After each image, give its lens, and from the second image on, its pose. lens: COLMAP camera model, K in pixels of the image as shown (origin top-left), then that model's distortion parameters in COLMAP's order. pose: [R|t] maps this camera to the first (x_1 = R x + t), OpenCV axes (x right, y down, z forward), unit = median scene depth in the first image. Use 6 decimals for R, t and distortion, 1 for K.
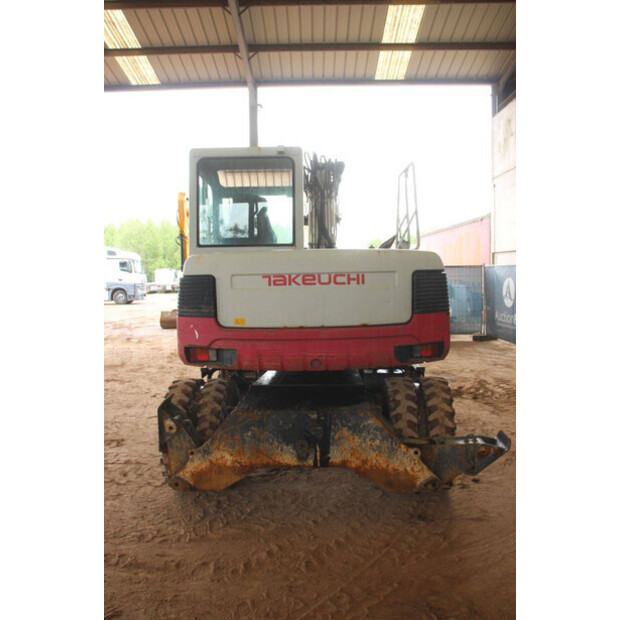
lens RADIAL K [[535.6, 0, 311.0], [0, 535.6, 321.5], [0, 0, 1]] dist [-0.105011, 0.064996]
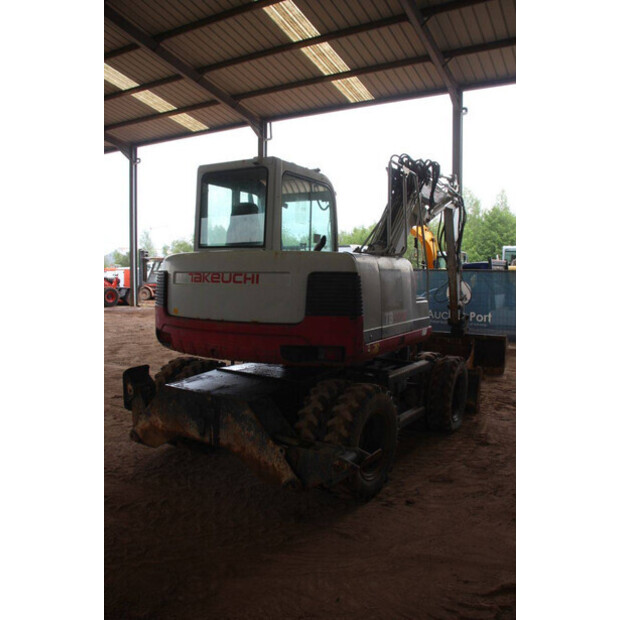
lens RADIAL K [[509.3, 0, 309.6], [0, 509.3, 314.2], [0, 0, 1]] dist [-0.156557, 0.129795]
pose [[0.855038, 0.070664, -0.513729, 0.703834], [-0.073494, 0.997185, 0.014842, -0.031593], [0.513331, 0.025065, 0.857824, 0.187082]]
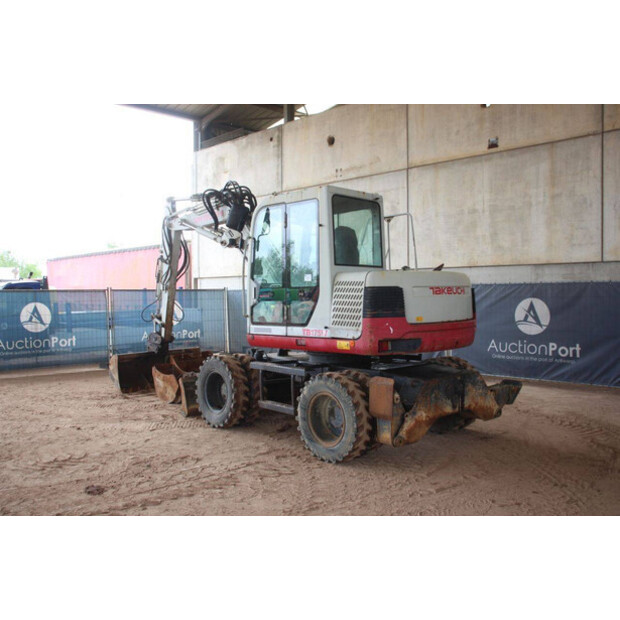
lens RADIAL K [[566.2, 0, 315.0], [0, 566.2, 324.5], [0, 0, 1]] dist [-0.012042, 0.000000]
pose [[0.705487, -0.029434, 0.708112, -1.417166], [0.065479, 0.997571, -0.023771, 0.032486], [-0.705692, 0.063137, 0.705700, 0.121636]]
